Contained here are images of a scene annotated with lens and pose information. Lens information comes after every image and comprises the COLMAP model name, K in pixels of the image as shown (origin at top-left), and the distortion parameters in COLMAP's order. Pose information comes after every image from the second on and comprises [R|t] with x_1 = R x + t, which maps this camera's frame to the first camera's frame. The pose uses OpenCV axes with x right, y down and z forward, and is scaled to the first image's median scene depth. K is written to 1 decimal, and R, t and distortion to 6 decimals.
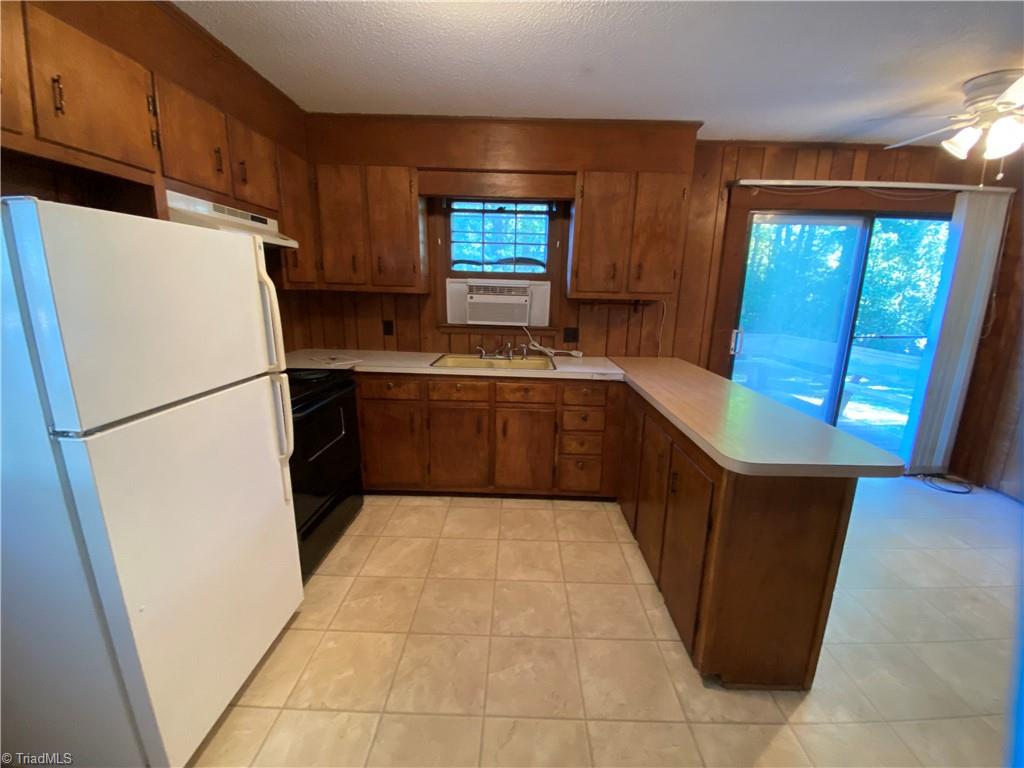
lens RADIAL K [[412.0, 0, 512.0], [0, 412.0, 384.0], [0, 0, 1]] dist [0.029585, -0.024347]
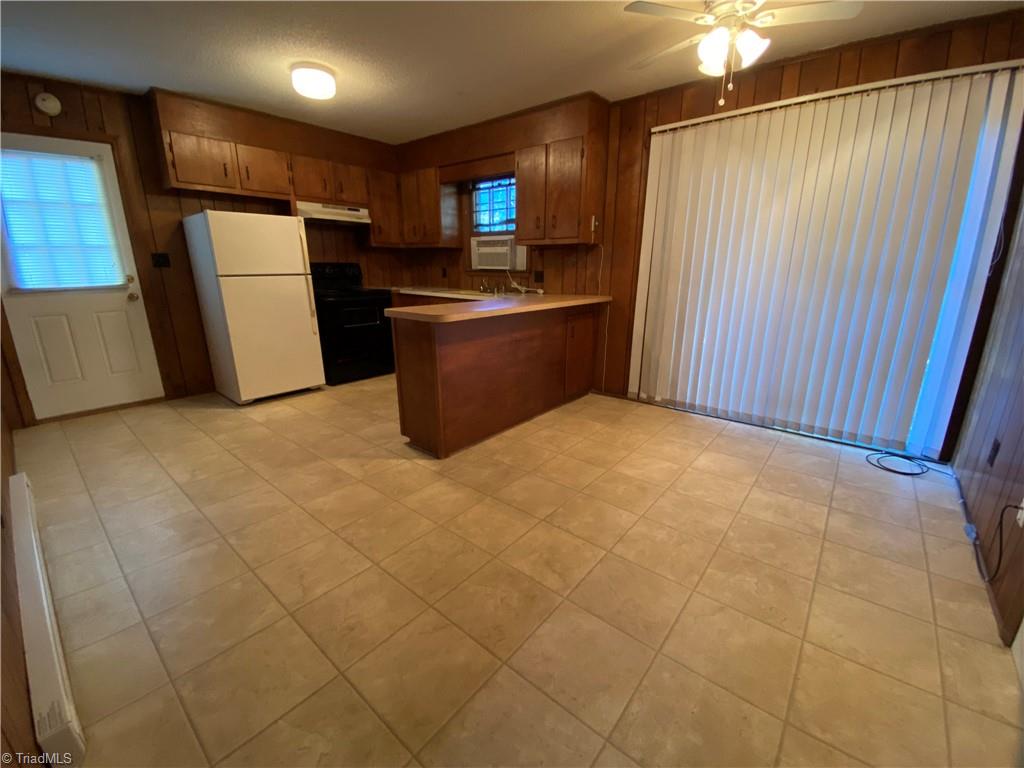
lens RADIAL K [[423.4, 0, 511.1], [0, 423.4, 387.8], [0, 0, 1]] dist [0.036148, -0.028373]
pose [[0.775647, 0.156763, -0.611390, 1.060042], [-0.128052, 0.987605, 0.090772, 0.130869], [0.618041, 0.007883, 0.786106, -0.113054]]
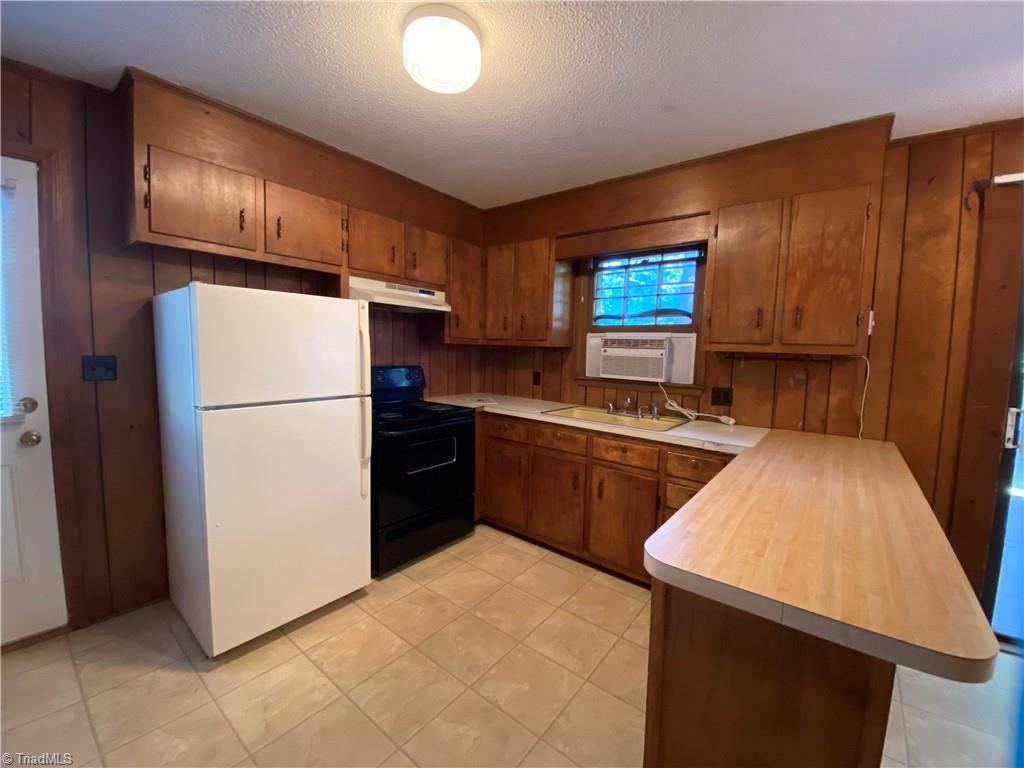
lens RADIAL K [[412.0, 0, 512.0], [0, 412.0, 384.0], [0, 0, 1]] dist [0.029585, -0.024347]
pose [[0.795267, 0.052297, -0.604000, 0.346506], [-0.144661, 0.983864, -0.105284, 0.003464], [0.588747, 0.171104, 0.790000, 0.111164]]
